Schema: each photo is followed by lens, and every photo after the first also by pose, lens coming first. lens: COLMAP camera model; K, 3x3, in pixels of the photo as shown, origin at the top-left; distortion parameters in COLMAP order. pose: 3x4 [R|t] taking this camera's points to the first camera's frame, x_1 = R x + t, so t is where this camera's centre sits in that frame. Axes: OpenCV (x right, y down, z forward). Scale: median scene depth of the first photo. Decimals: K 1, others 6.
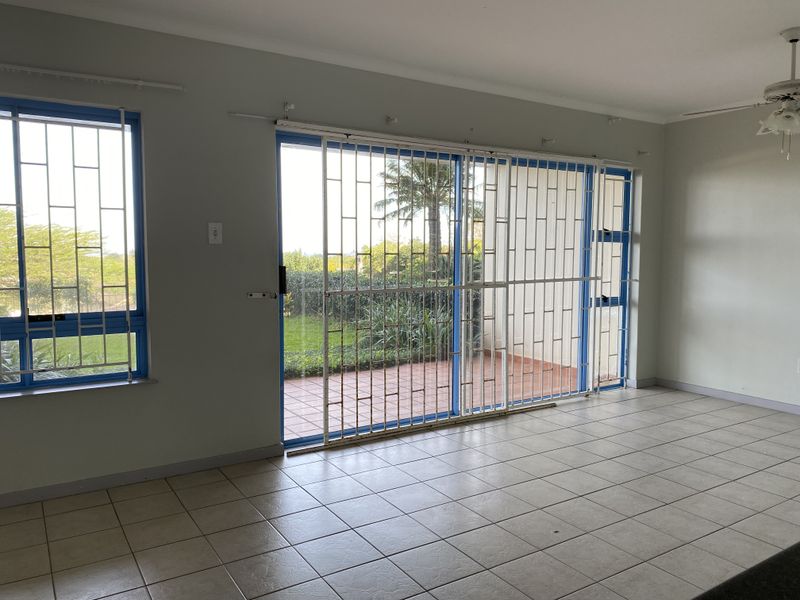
lens RADIAL K [[605.6, 0, 392.4], [0, 605.6, 296.2], [0, 0, 1]] dist [0.031483, -0.044332]
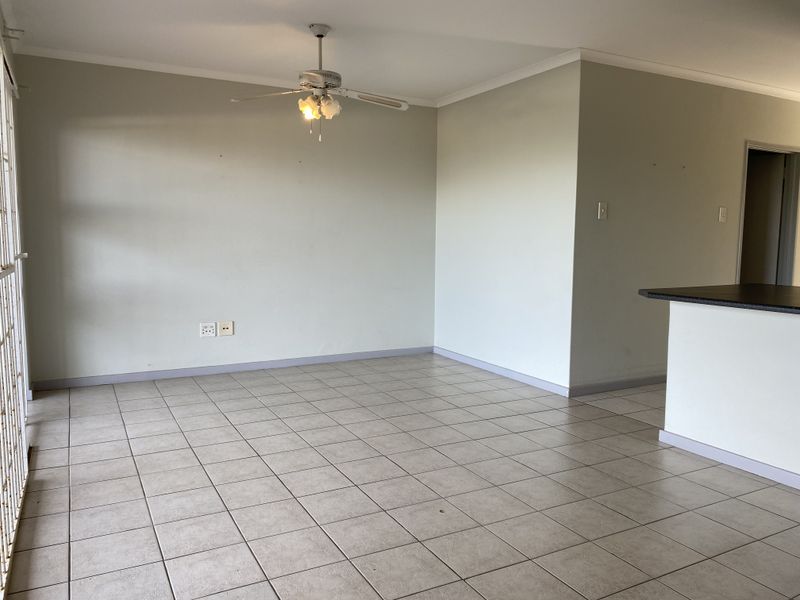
lens RADIAL K [[605.6, 0, 399.6], [0, 605.6, 297.4], [0, 0, 1]] dist [0.031483, -0.044332]
pose [[0.067130, -0.096339, 0.993082, -0.462639], [0.065960, 0.993579, 0.091928, -0.022965], [-0.995562, 0.059332, 0.073053, 0.710898]]
